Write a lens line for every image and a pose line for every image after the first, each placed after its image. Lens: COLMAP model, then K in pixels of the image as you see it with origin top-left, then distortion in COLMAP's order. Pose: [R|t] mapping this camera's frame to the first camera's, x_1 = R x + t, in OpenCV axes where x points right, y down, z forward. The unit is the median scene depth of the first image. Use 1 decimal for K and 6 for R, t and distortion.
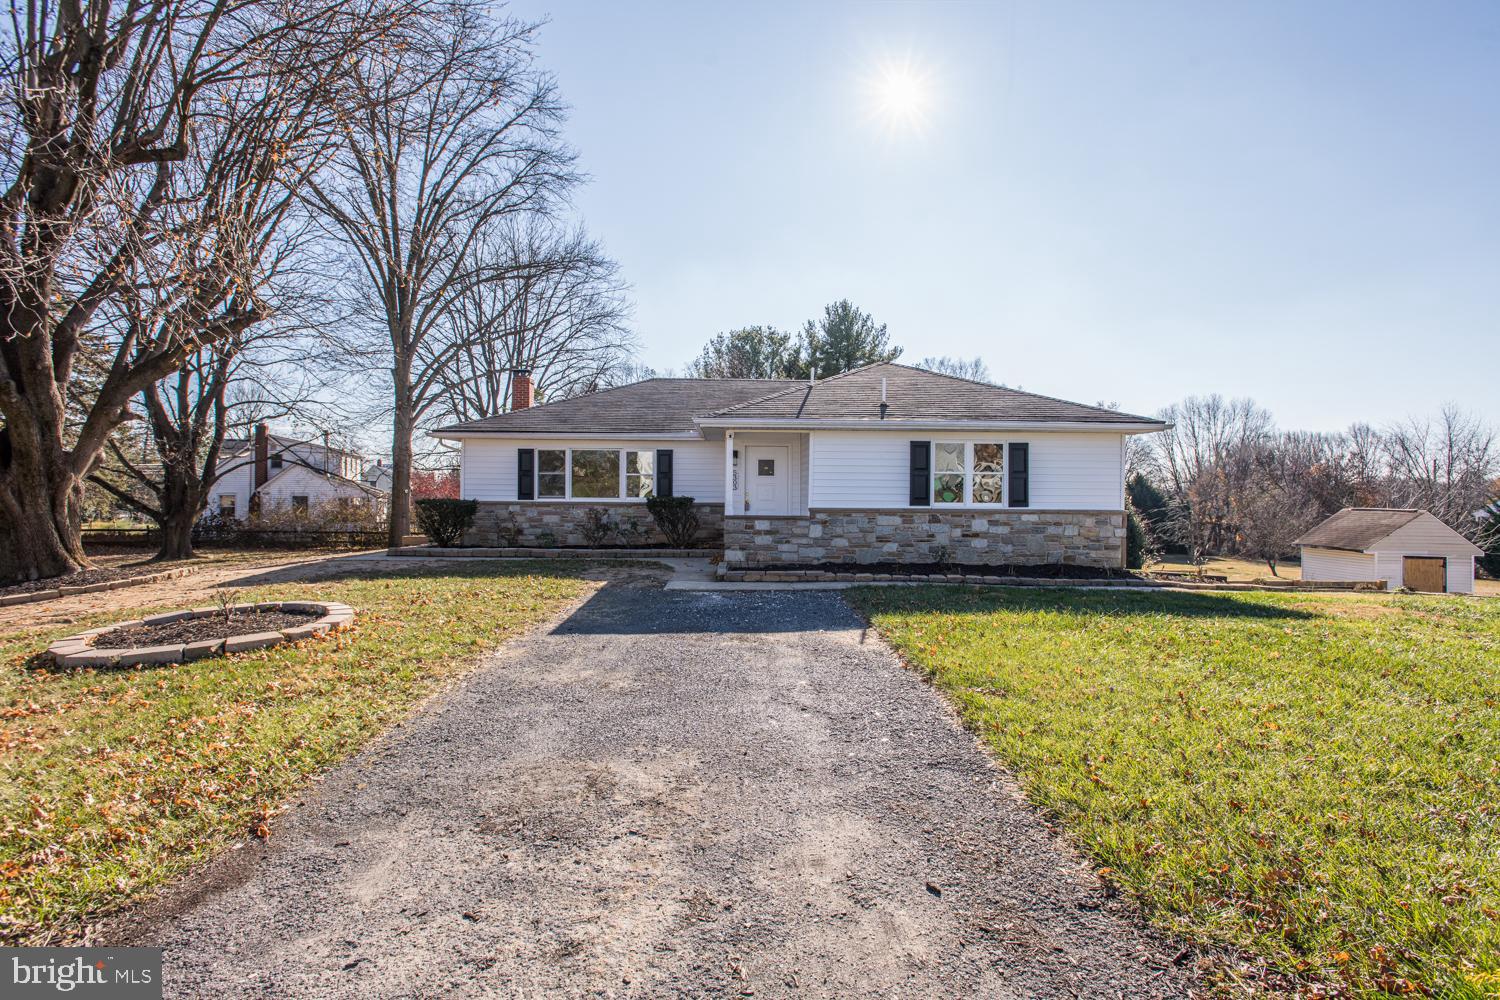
lens RADIAL K [[716.8, 0, 754.3], [0, 716.8, 493.8], [0, 0, 1]] dist [-0.010700, 0.000699]
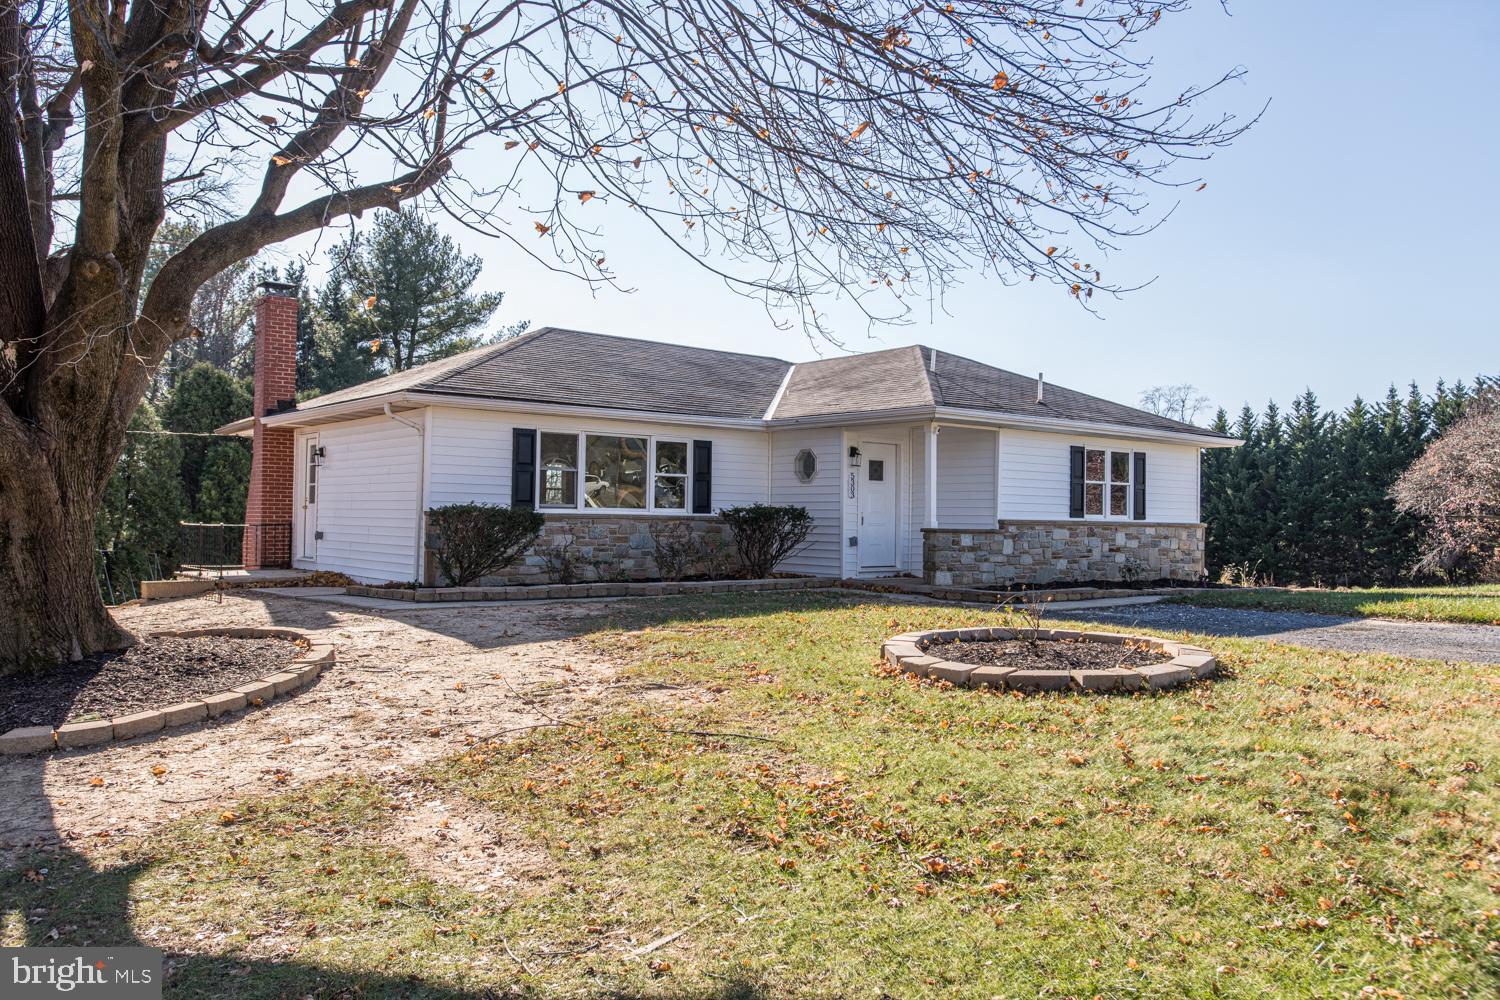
lens RADIAL K [[1126.0, 0, 750.0], [0, 1126.0, 500.0], [0, 0, 1]] dist [-0.002064, 0.000813]
pose [[0.801424, 0.014539, 0.597920, -0.946615], [-0.002452, 0.999776, -0.021024, 0.025038], [-0.598092, 0.015383, 0.801280, 0.111808]]
